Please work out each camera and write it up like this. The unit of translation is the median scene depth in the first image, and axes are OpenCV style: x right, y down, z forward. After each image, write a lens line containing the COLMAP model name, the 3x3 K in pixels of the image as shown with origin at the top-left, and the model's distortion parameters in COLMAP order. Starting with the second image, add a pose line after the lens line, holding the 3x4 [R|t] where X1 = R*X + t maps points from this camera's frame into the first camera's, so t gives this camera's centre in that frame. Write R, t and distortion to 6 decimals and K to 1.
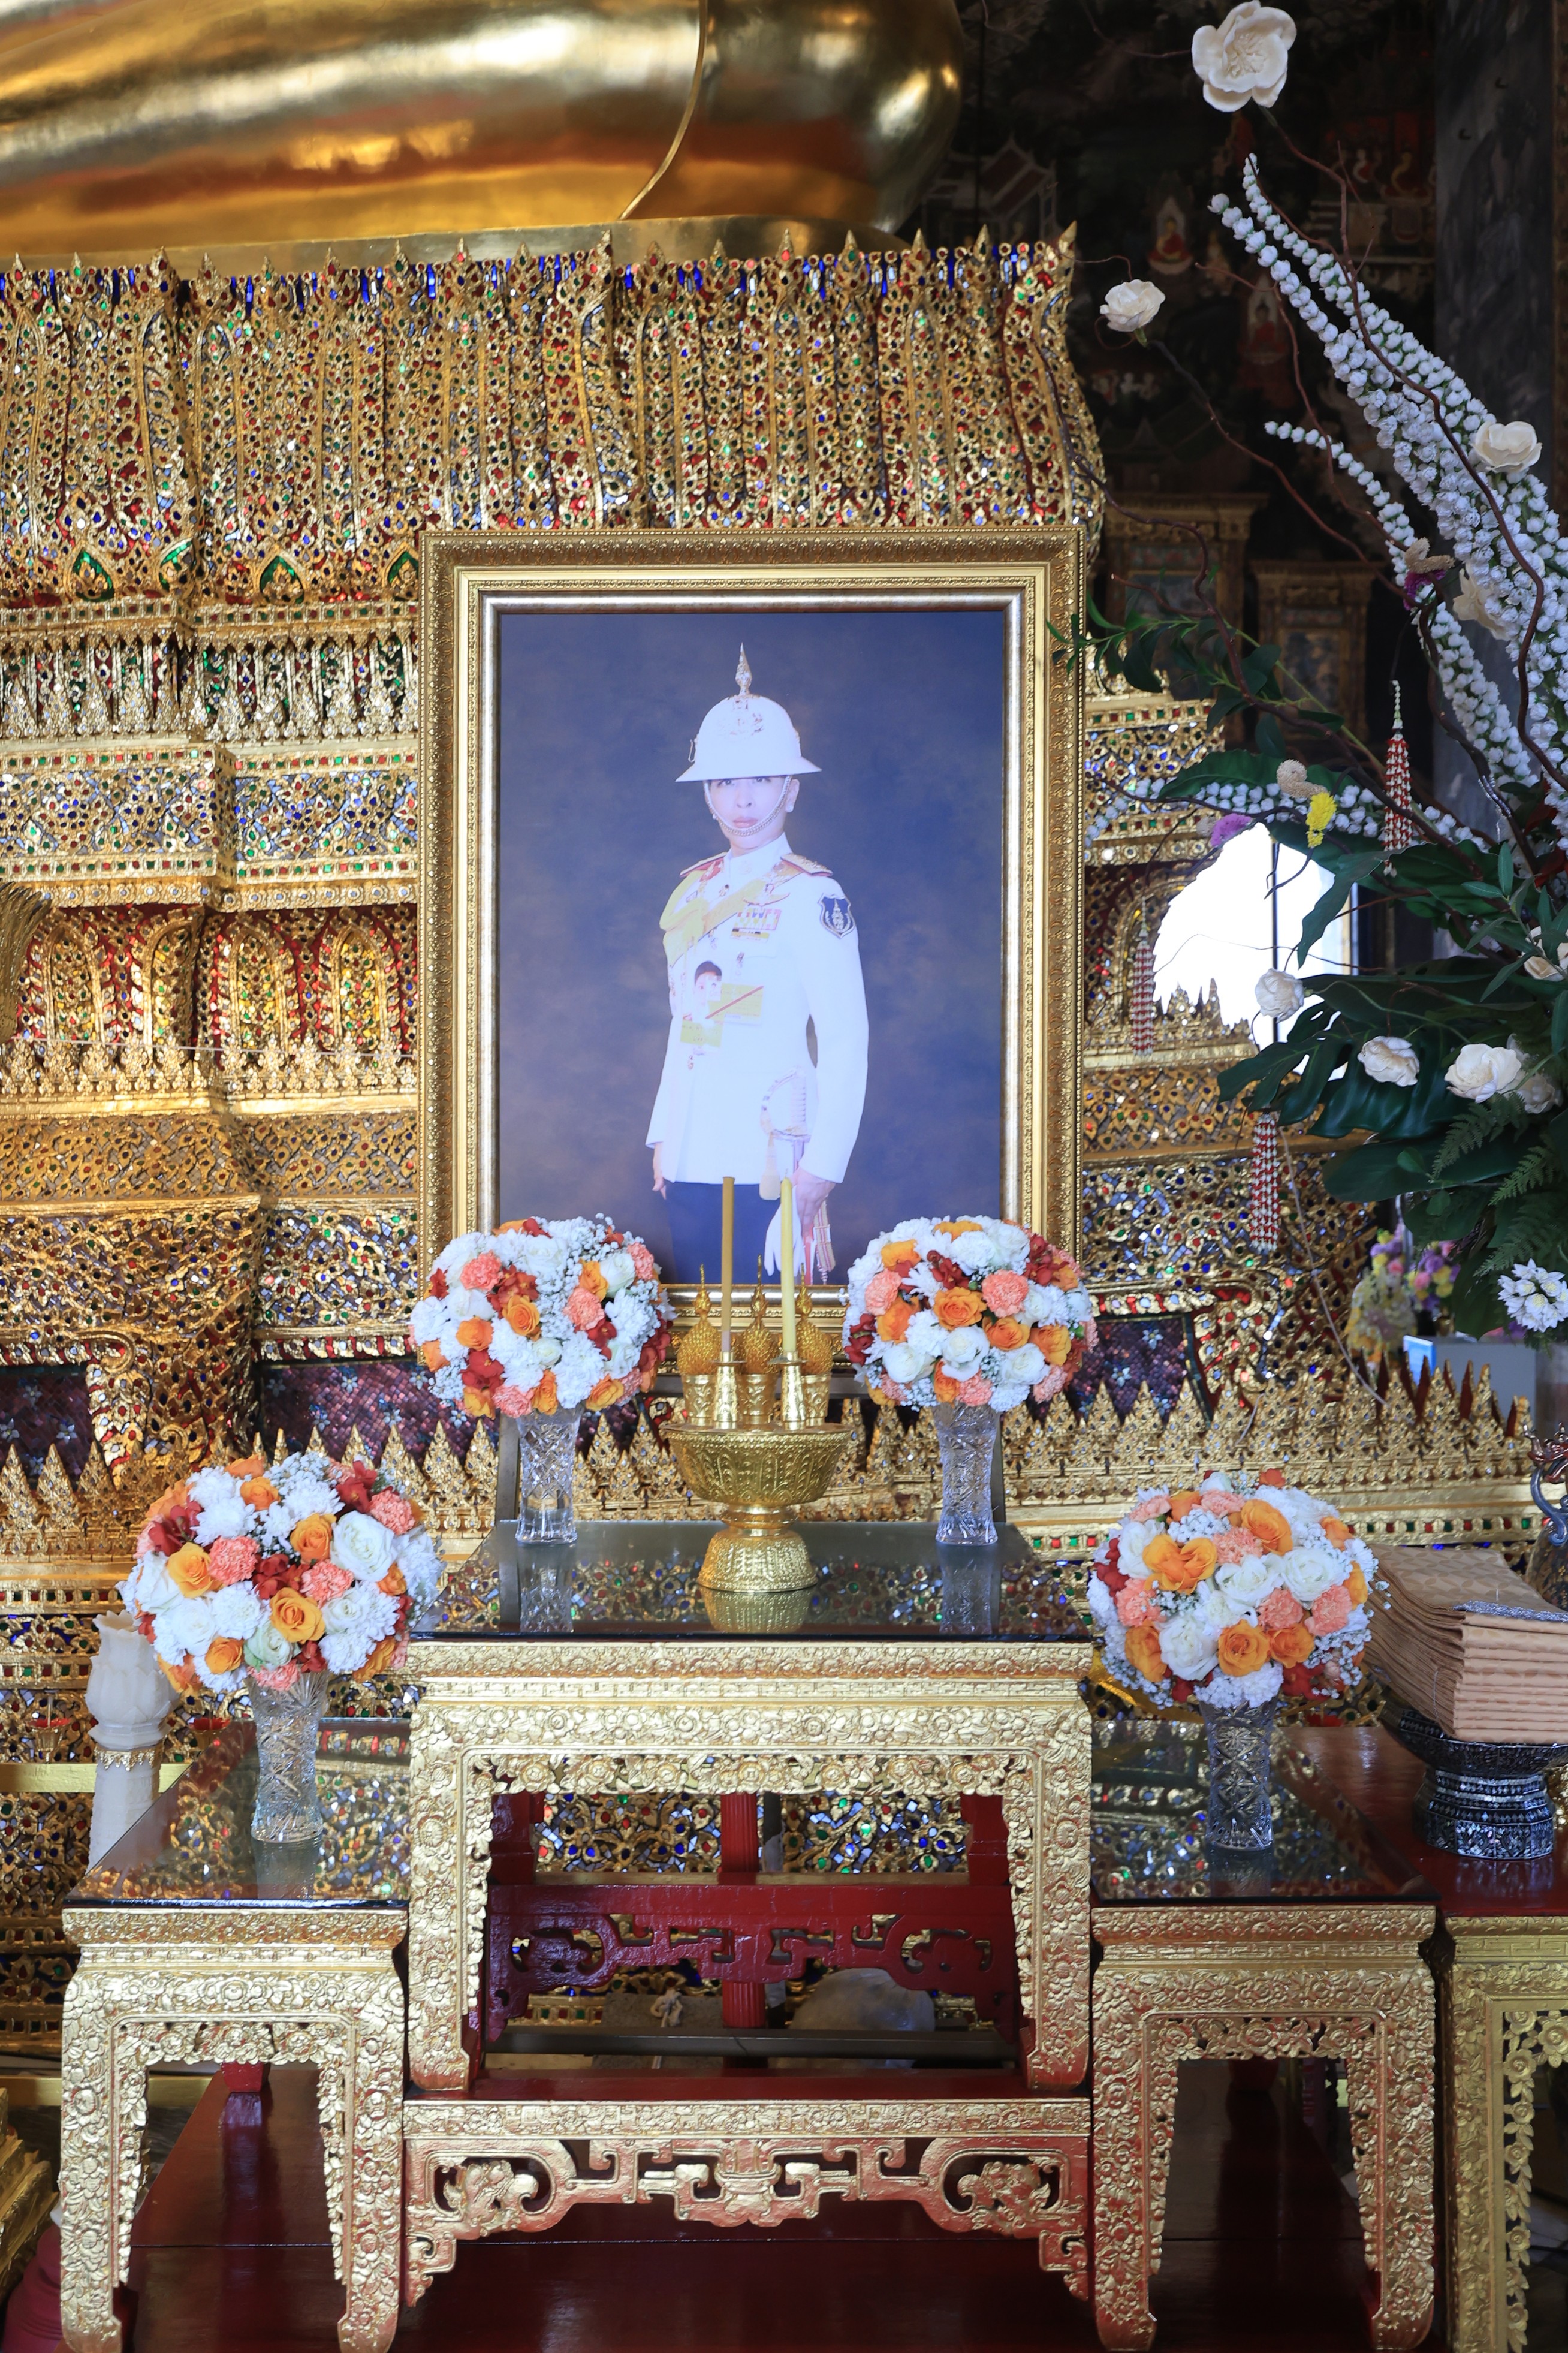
lens RADIAL K [[2076.9, 0, 775.4], [0, 2076.9, 1155.3], [0, 0, 1]] dist [0.005145, -0.003987]
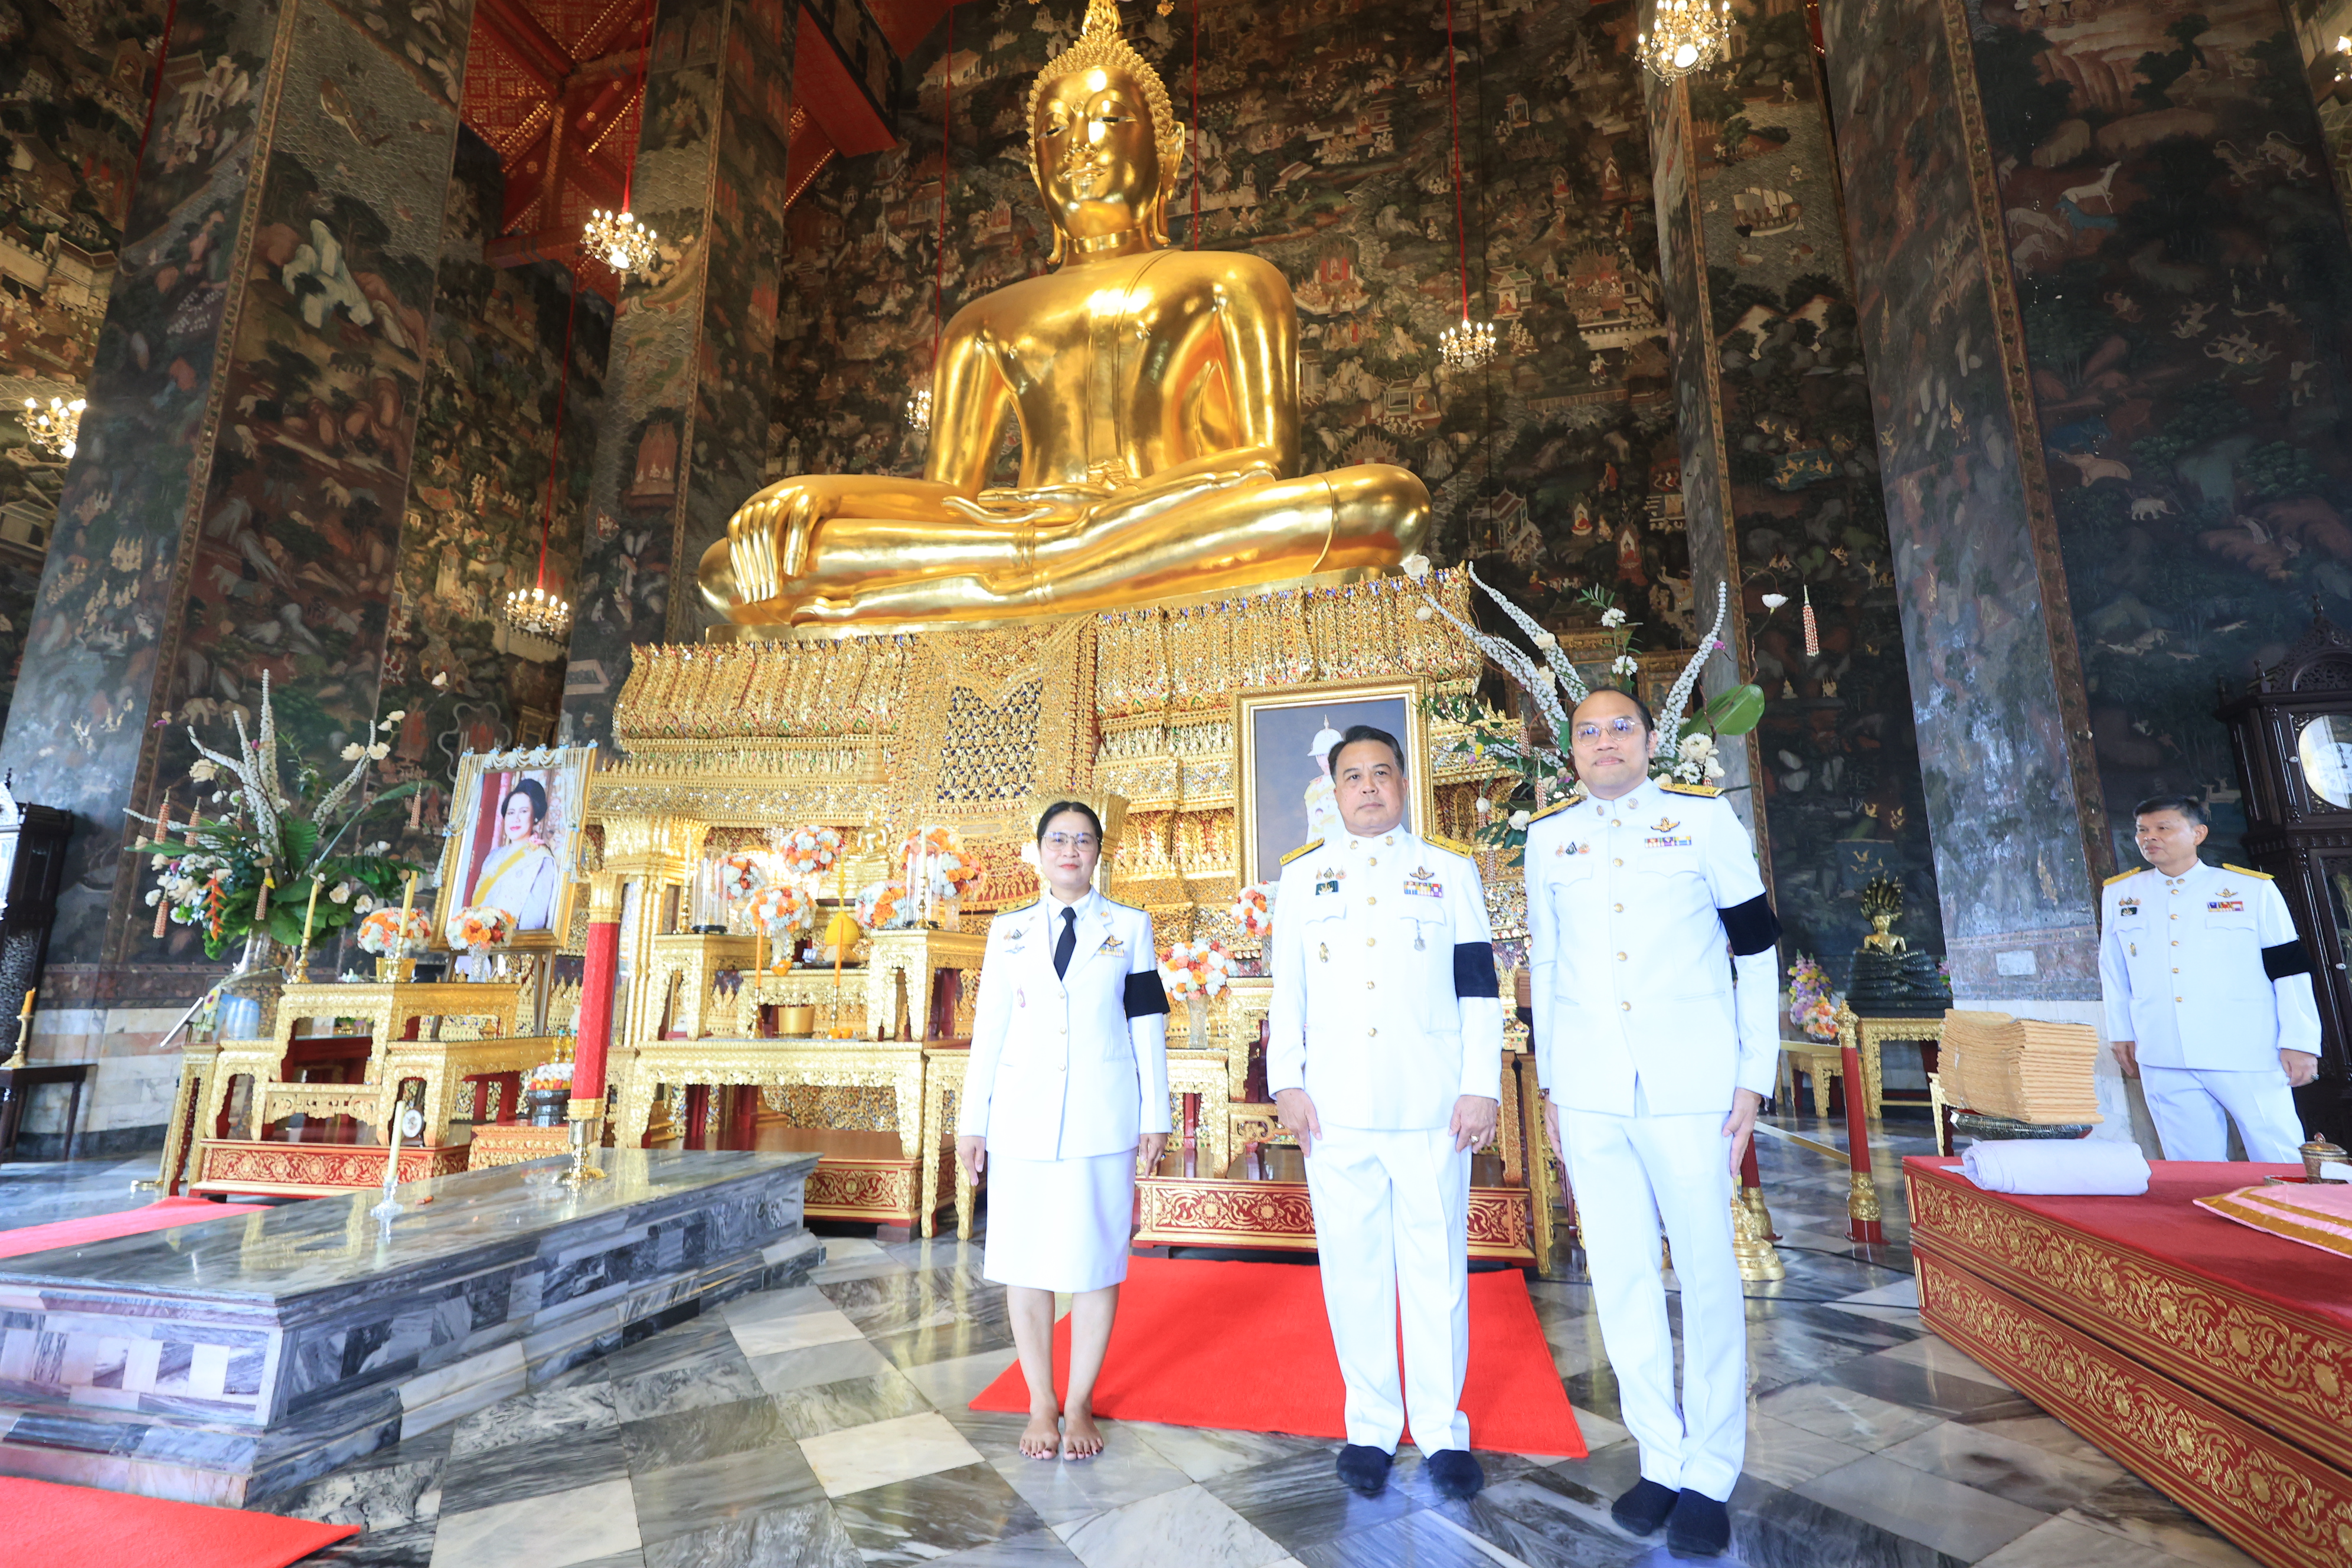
lens RADIAL K [[1046.9, 0, 1189.6], [0, 1046.9, 782.0], [0, 0, 1]] dist [0.001289, 0.000591]
pose [[0.967035, -0.058410, -0.247854, 0.183849], [0.014311, 0.984265, -0.176120, 0.157064], [0.254241, 0.166767, 0.952654, -0.655153]]
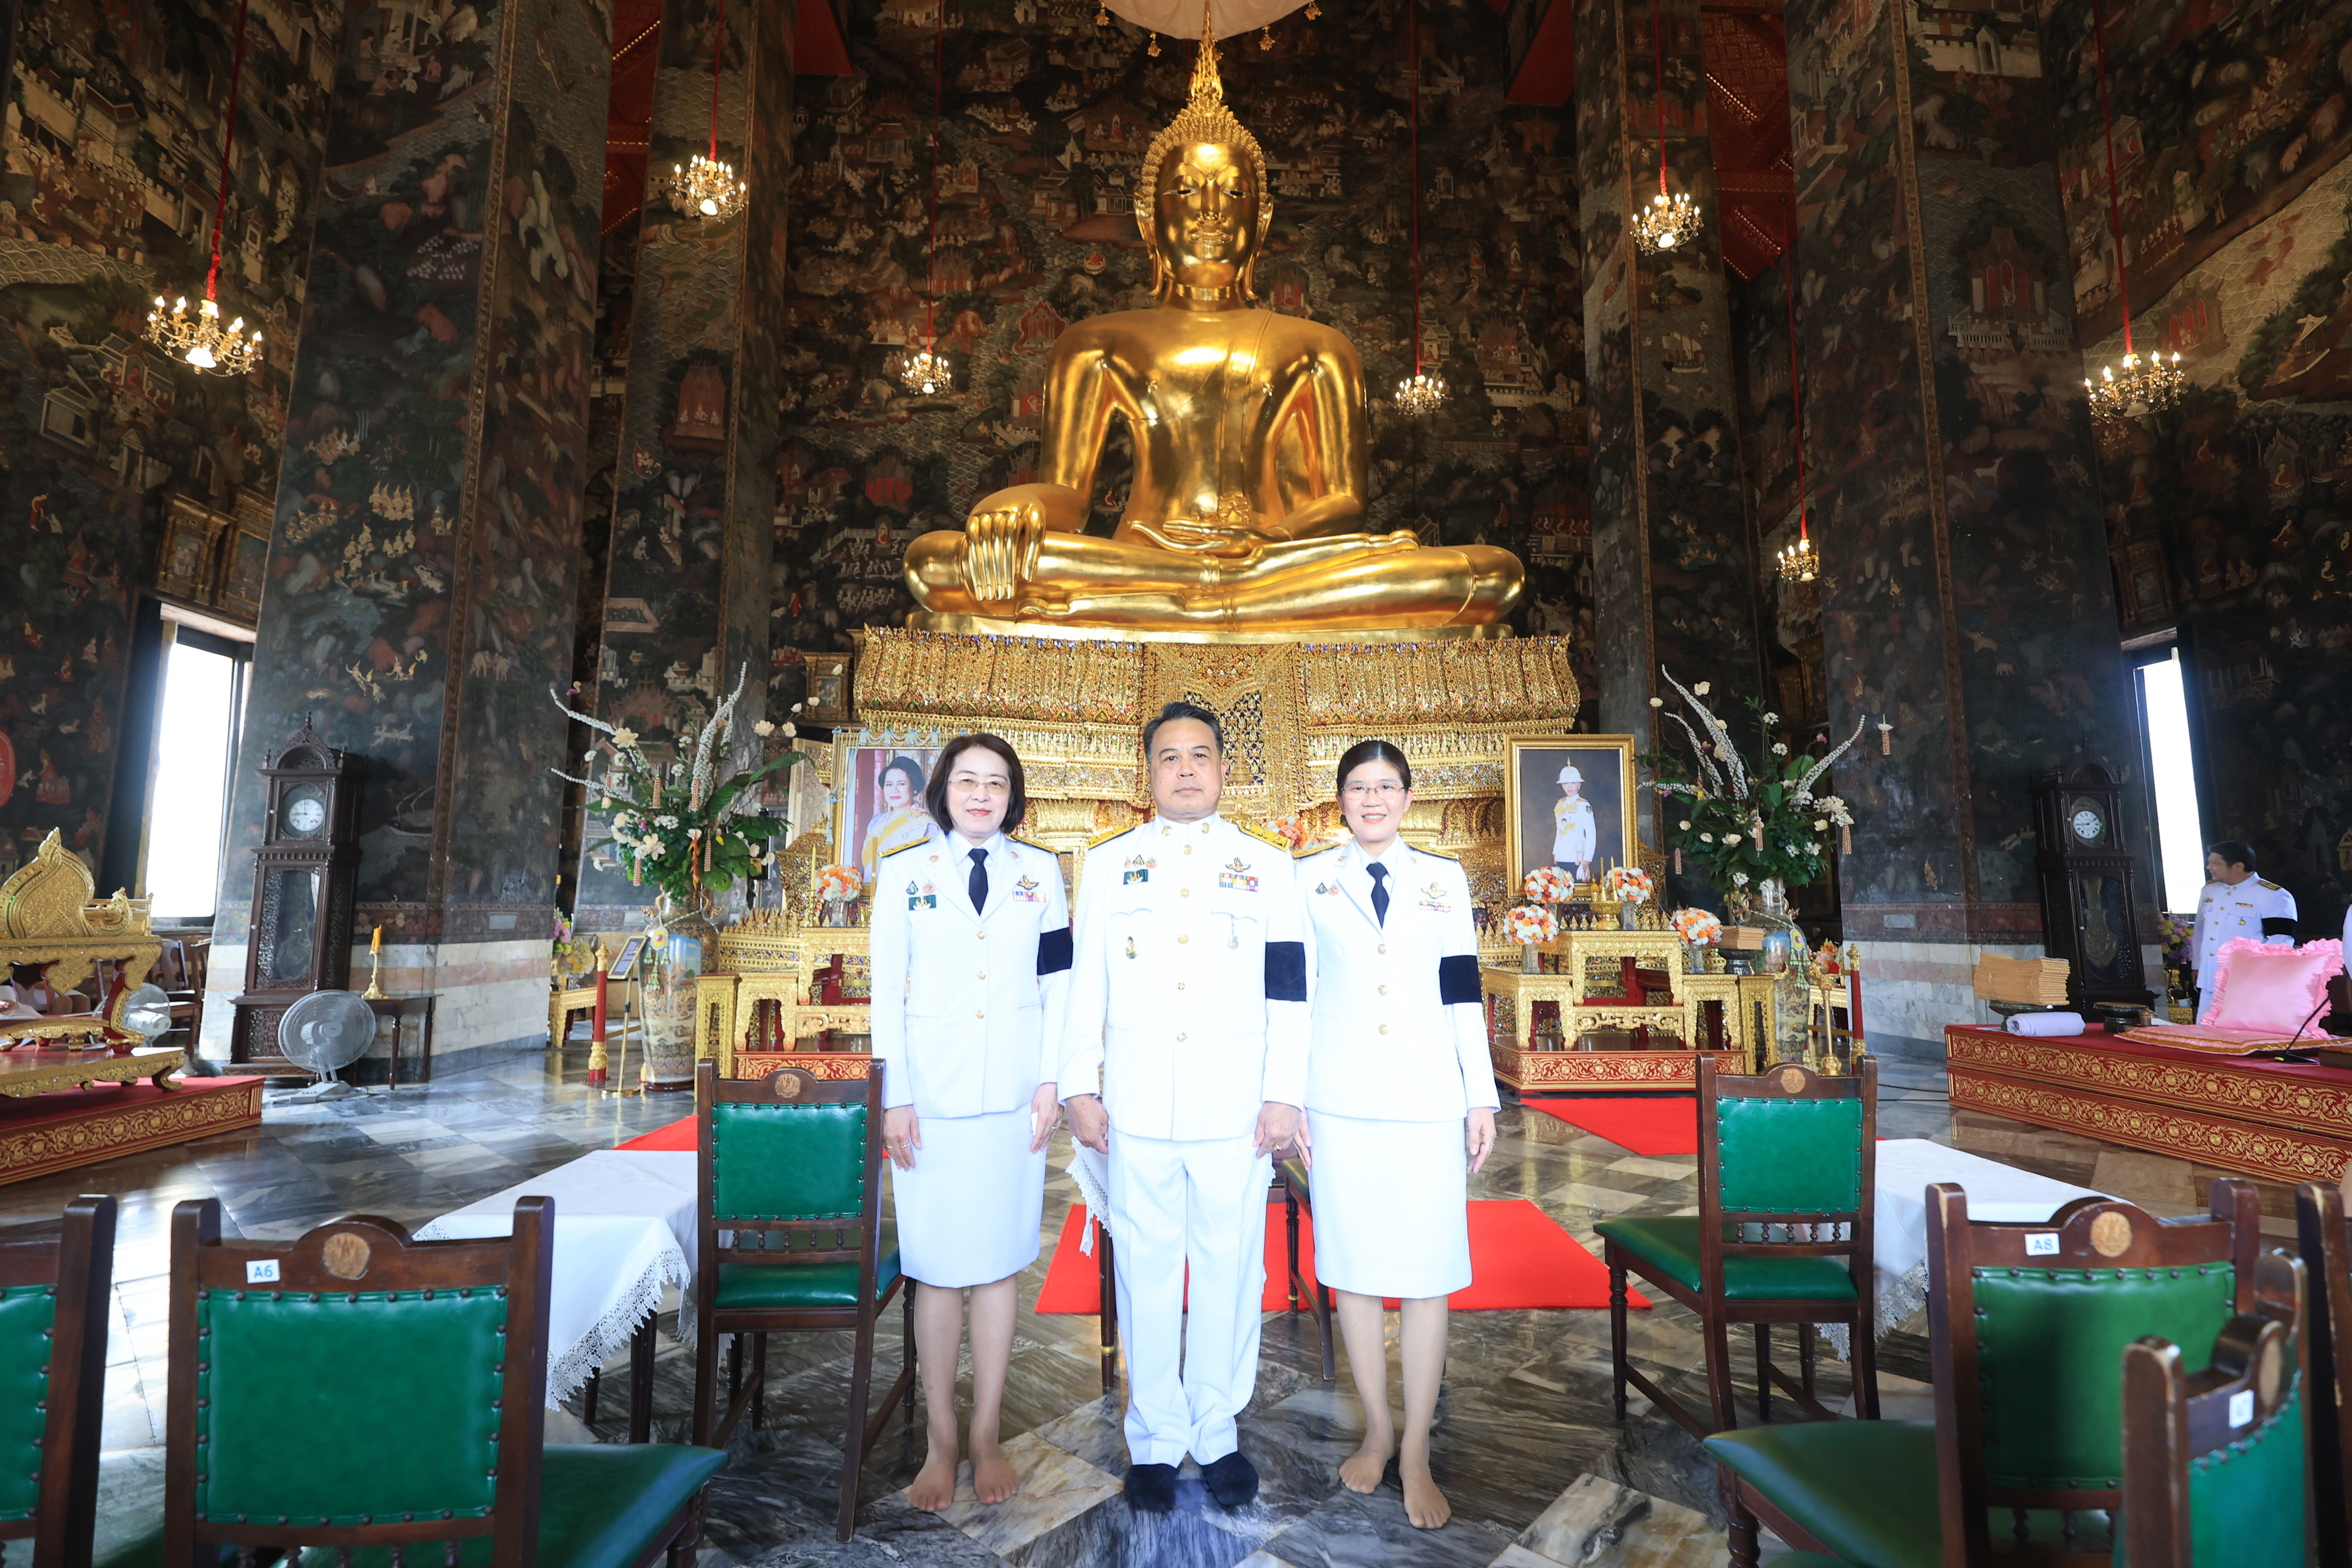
lens RADIAL K [[1039.4, 0, 1189.2], [0, 1039.4, 786.4], [0, 0, 1]] dist [0.001649, 0.000530]
pose [[0.999728, 0.002105, 0.023219, -1.003189], [0.000239, 0.994941, -0.100460, 0.084359], [-0.023313, 0.100438, 0.994670, -1.514126]]
